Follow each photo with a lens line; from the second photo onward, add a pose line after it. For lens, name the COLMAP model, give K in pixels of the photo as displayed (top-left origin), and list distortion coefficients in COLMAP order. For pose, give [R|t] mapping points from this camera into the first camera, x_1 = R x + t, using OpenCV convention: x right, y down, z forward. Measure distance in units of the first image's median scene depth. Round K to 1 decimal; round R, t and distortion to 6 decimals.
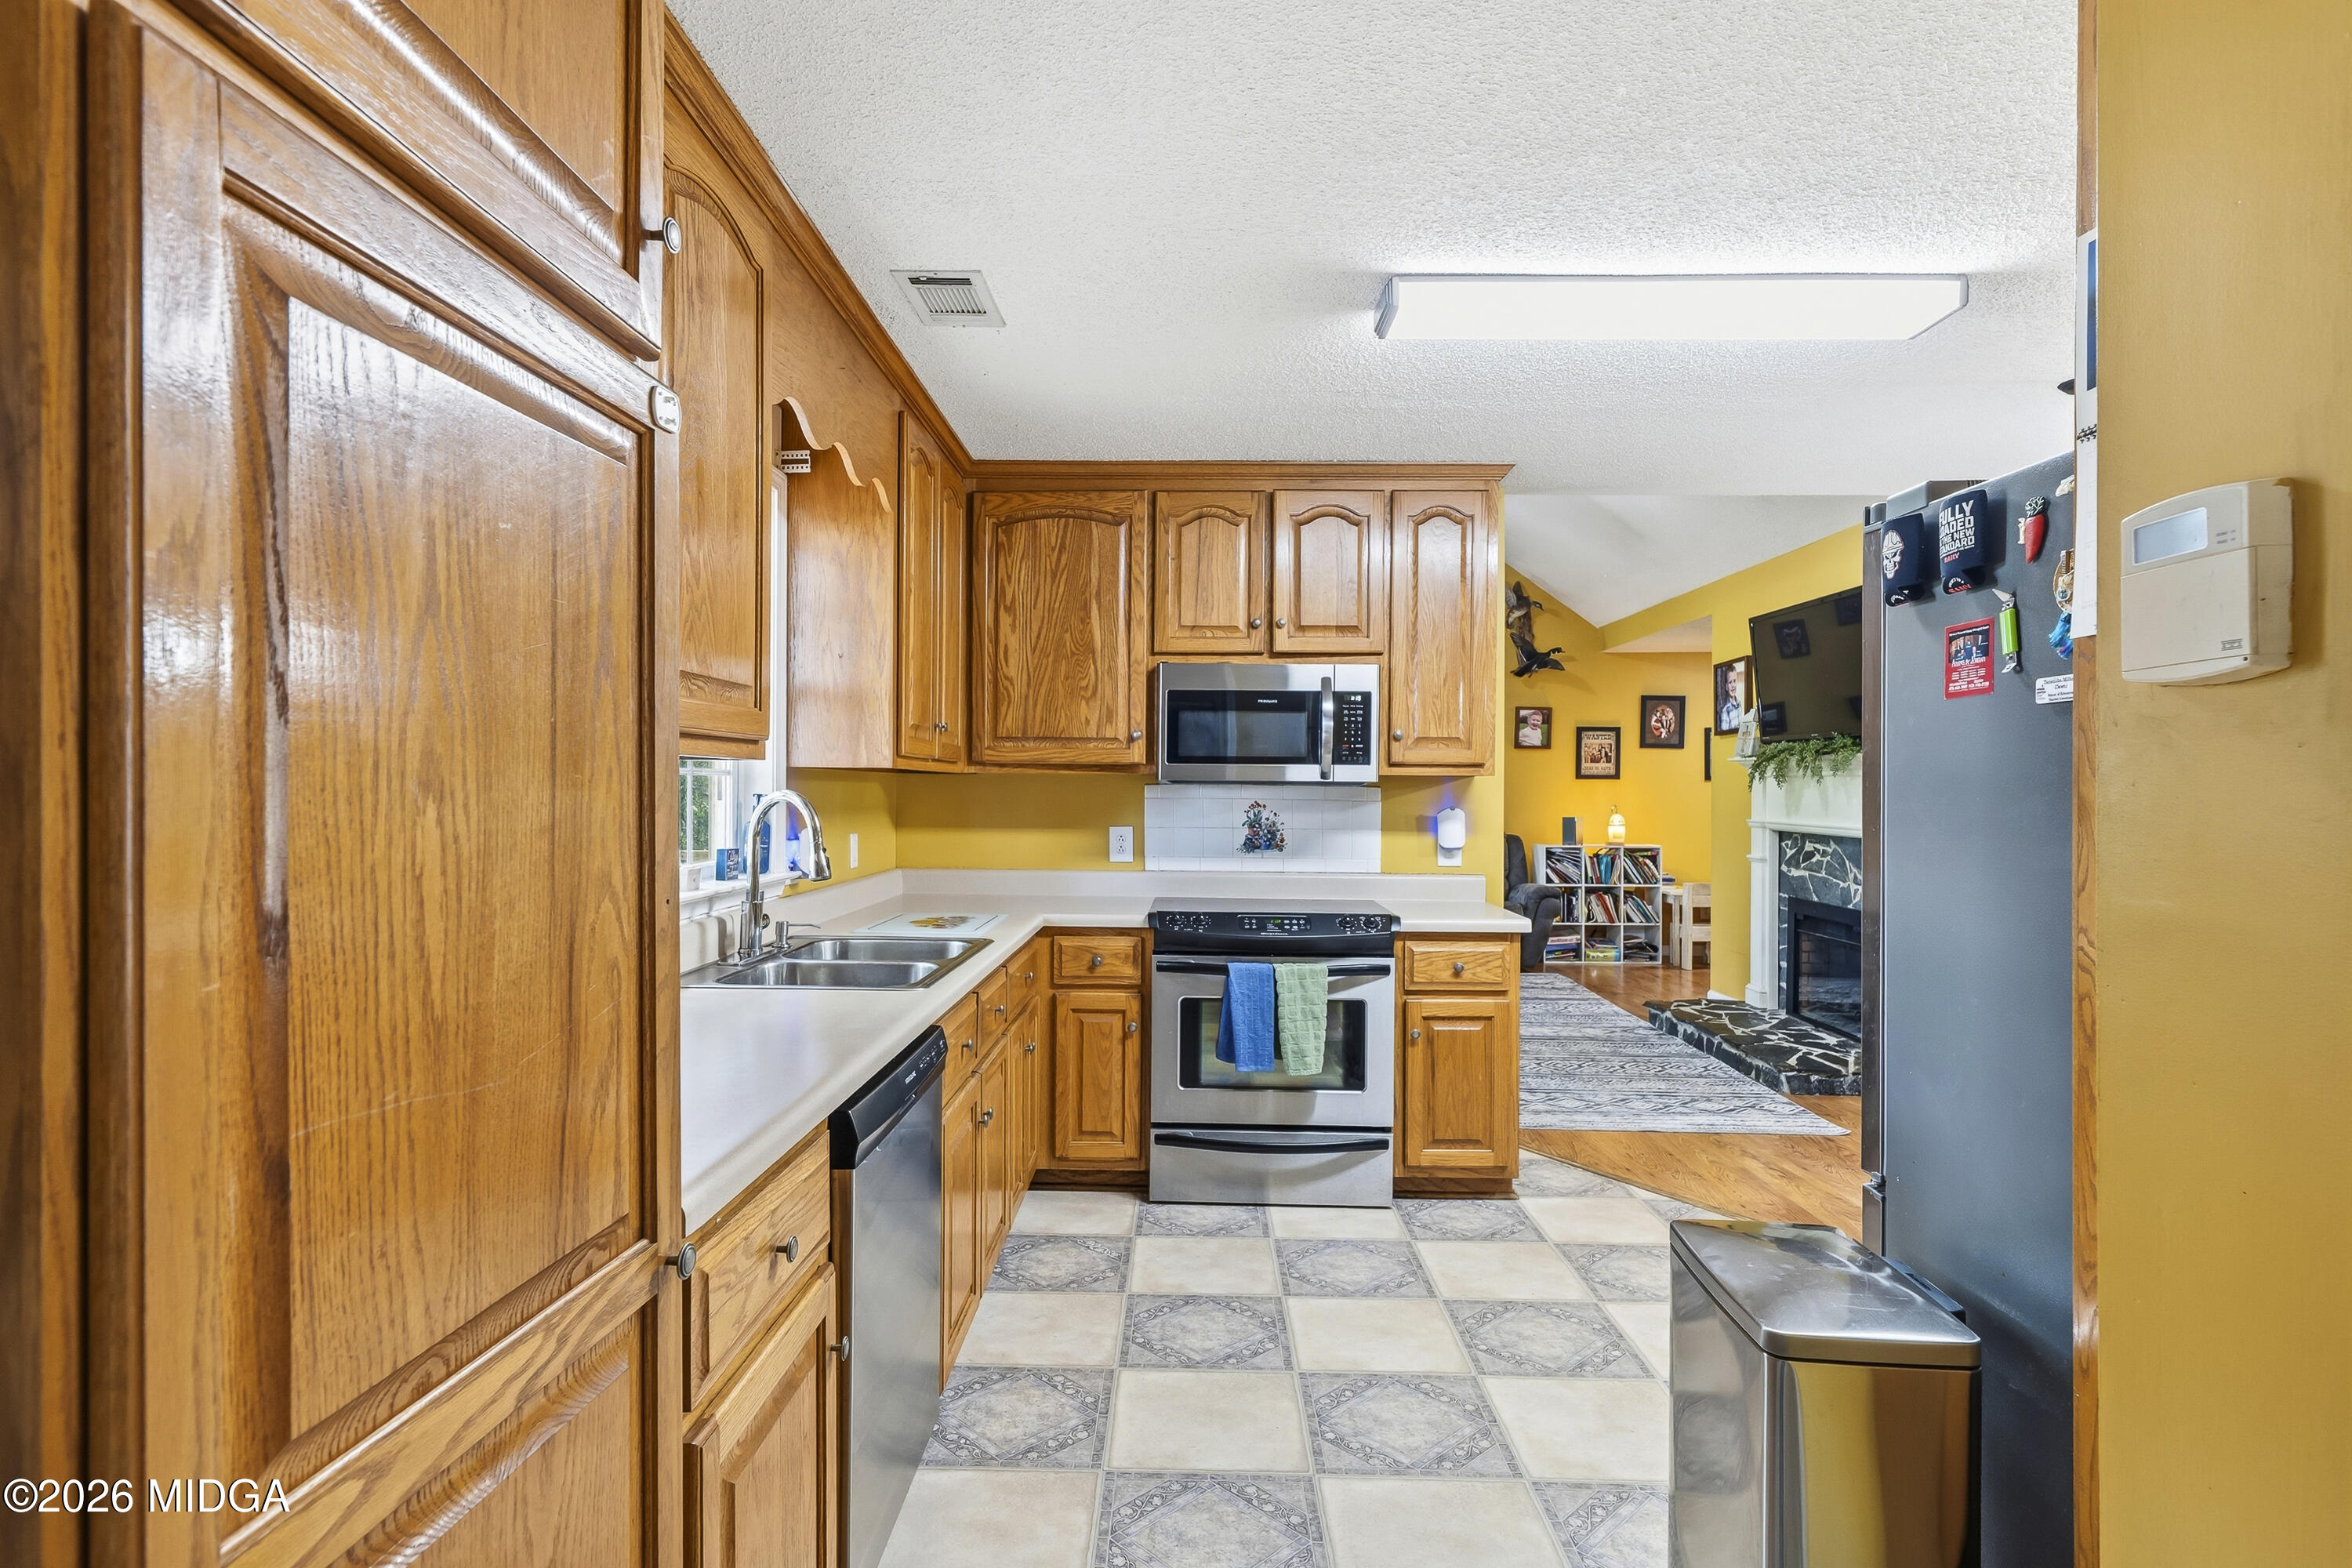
lens RADIAL K [[1191.8, 0, 1172.3], [0, 1191.8, 787.7], [0, 0, 1]] dist [0.002585, 0.000695]
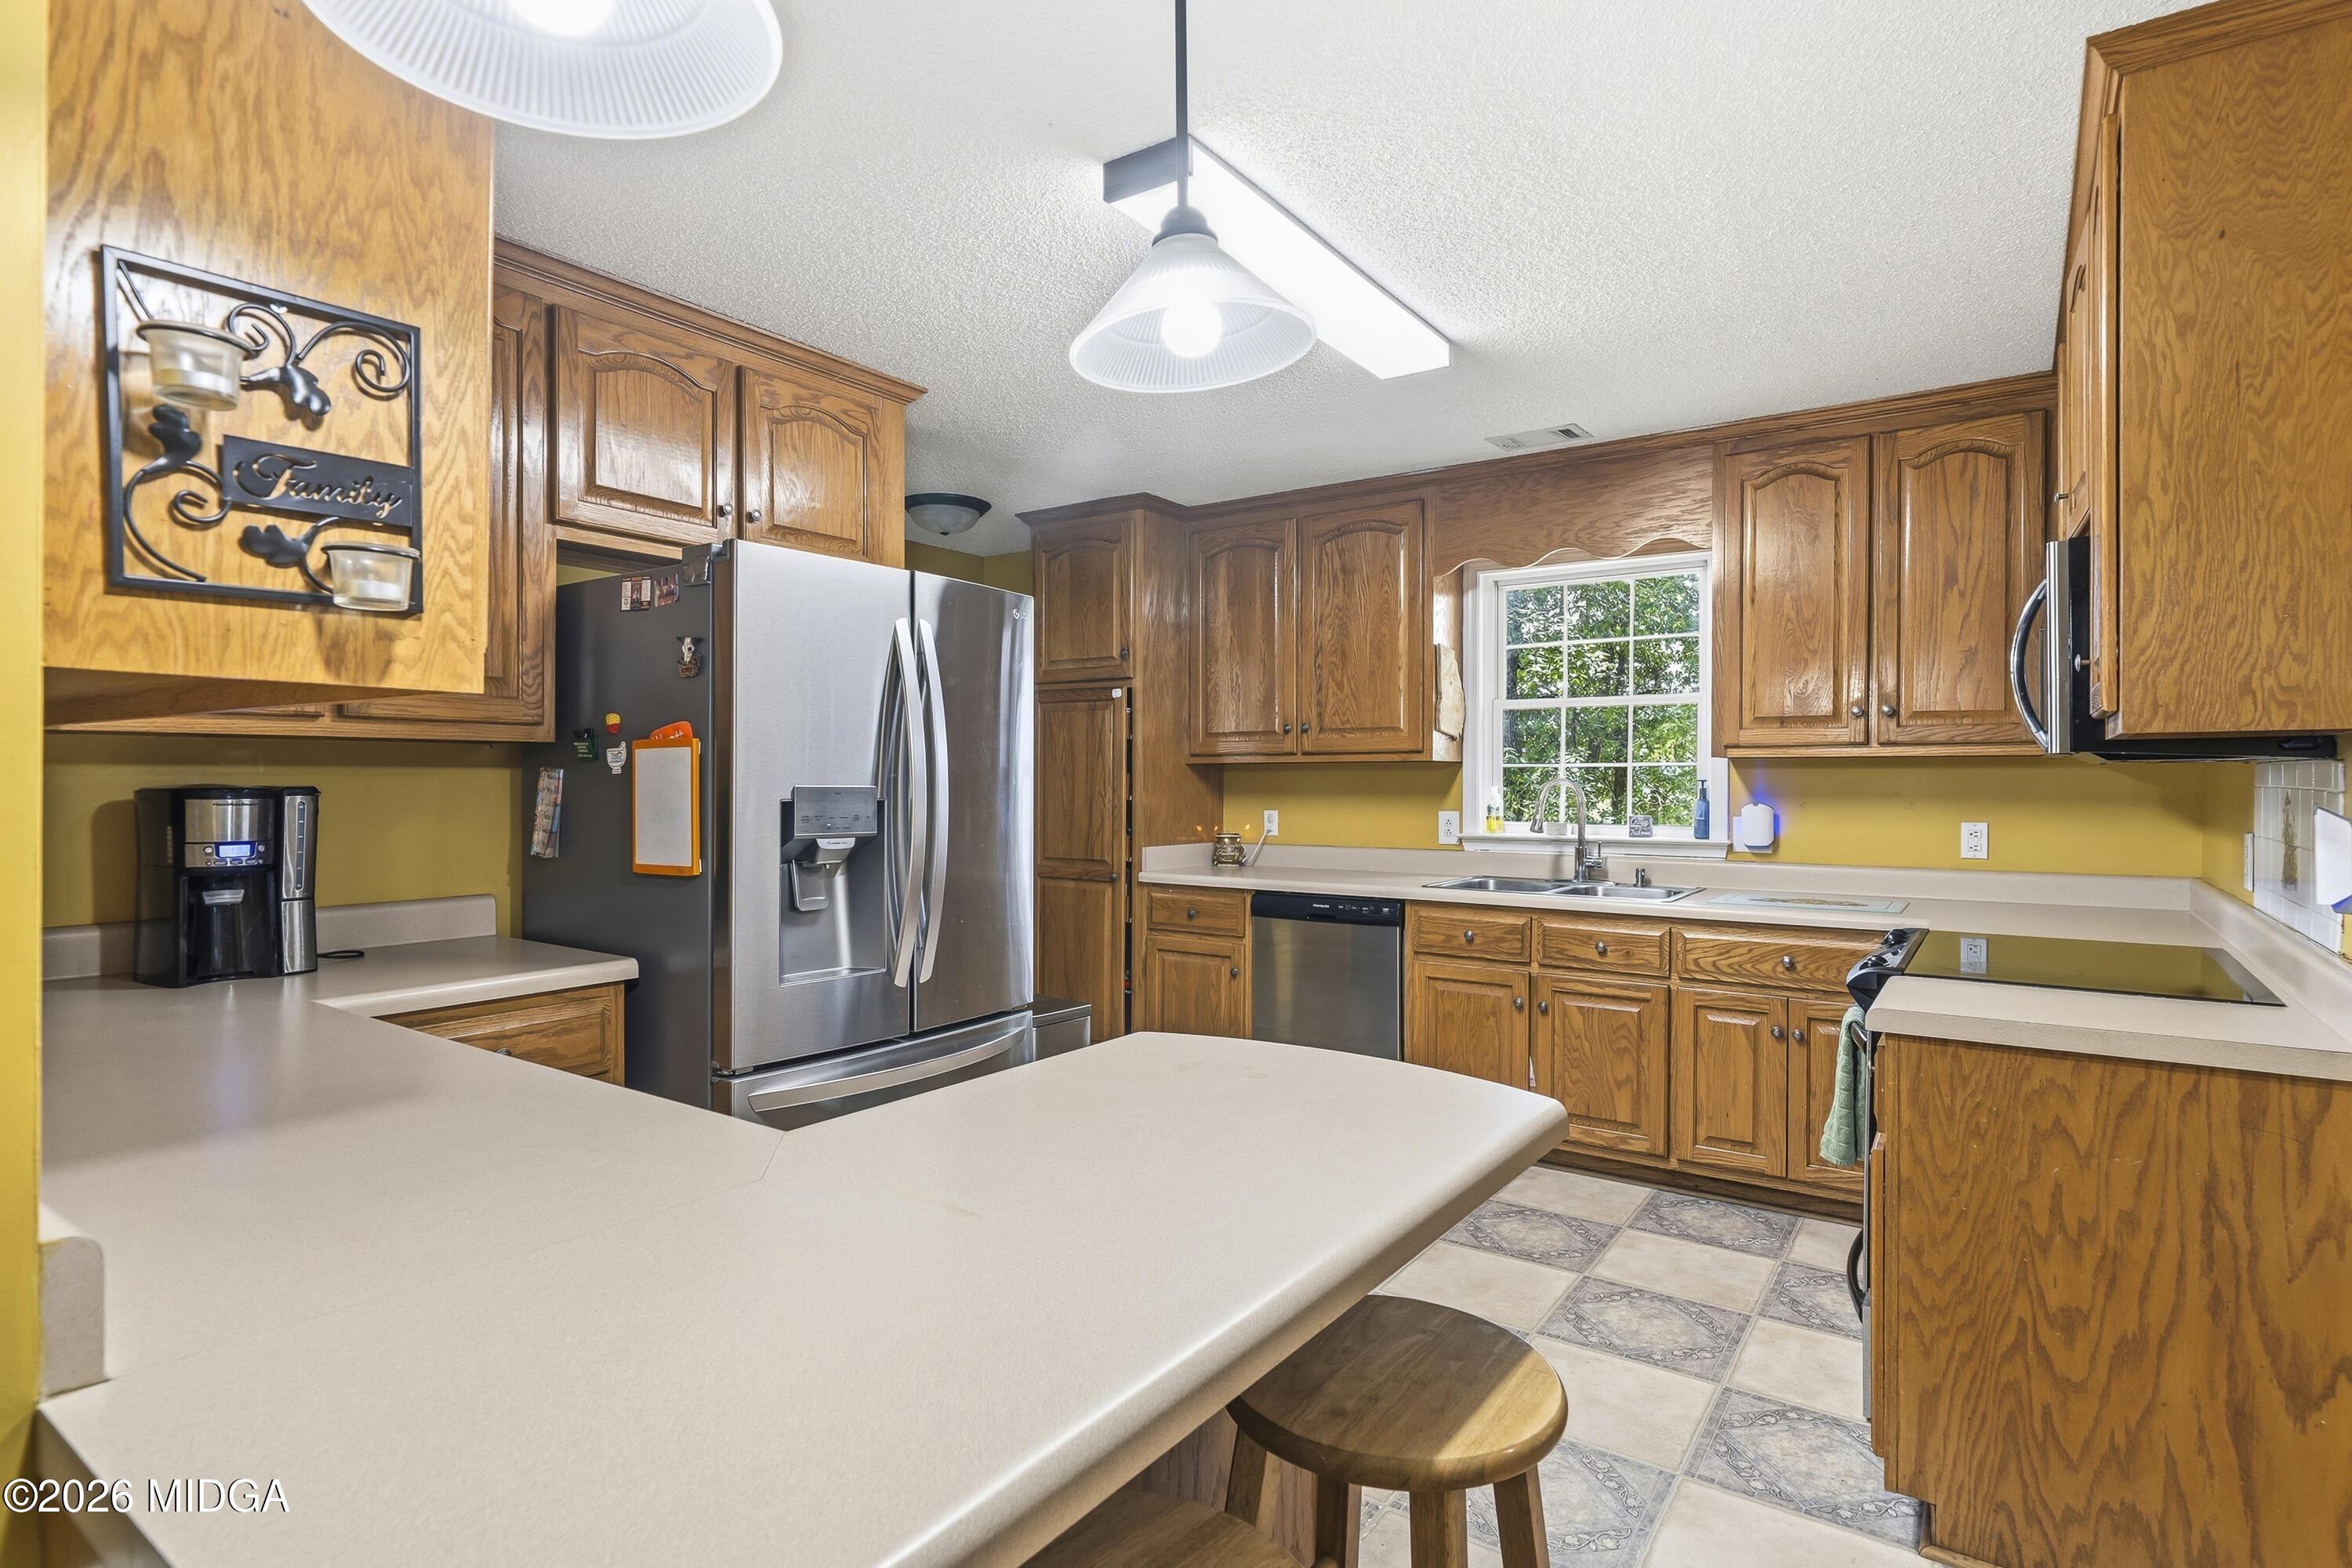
lens RADIAL K [[1191.8, 0, 1172.3], [0, 1191.8, 787.7], [0, 0, 1]] dist [0.002585, 0.000695]
pose [[-0.551887, -0.002864, -0.833914, 0.918259], [-0.004847, 0.999988, -0.000227, 0.014314], [0.833905, 0.003917, -0.551894, 1.033481]]
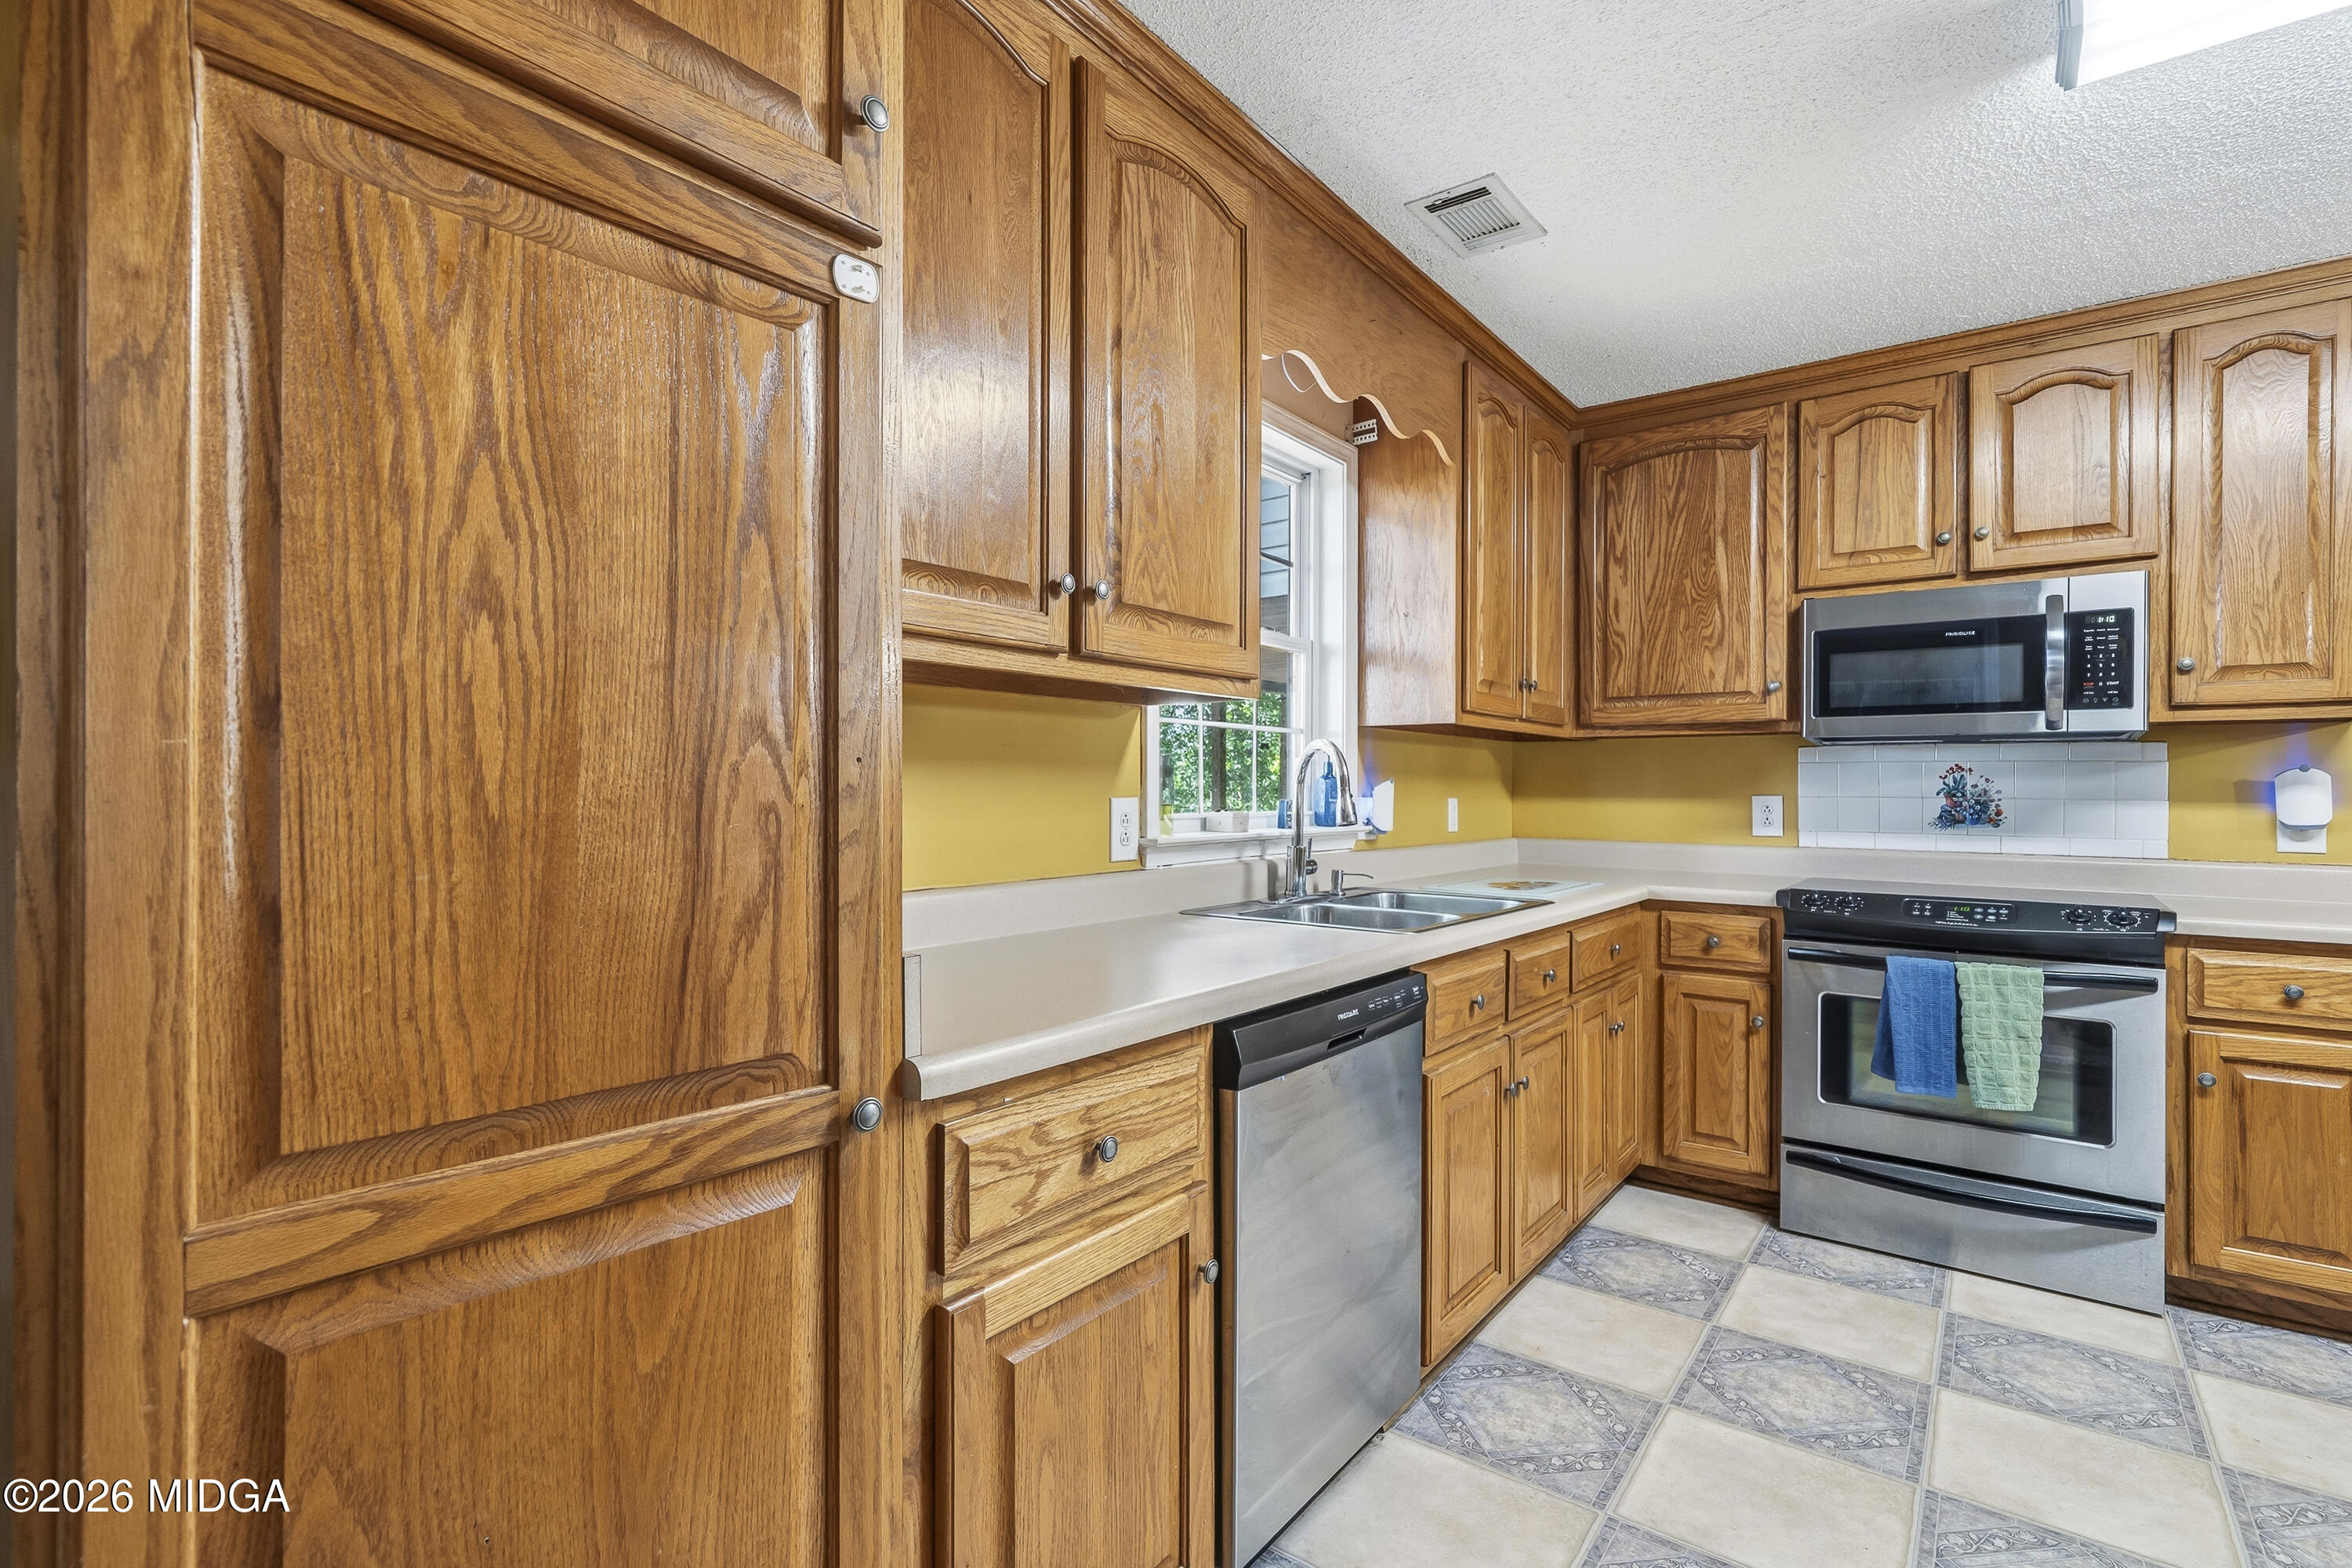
lens RADIAL K [[1093.1, 0, 1176.0], [0, 1093.1, 784.0], [0, 0, 1]] dist [0.002377, 0.000162]
pose [[0.806173, -0.006969, -0.591639, 0.096971], [0.002702, 0.999964, -0.008096, 0.034595], [0.591674, 0.004928, 0.806162, 0.112526]]
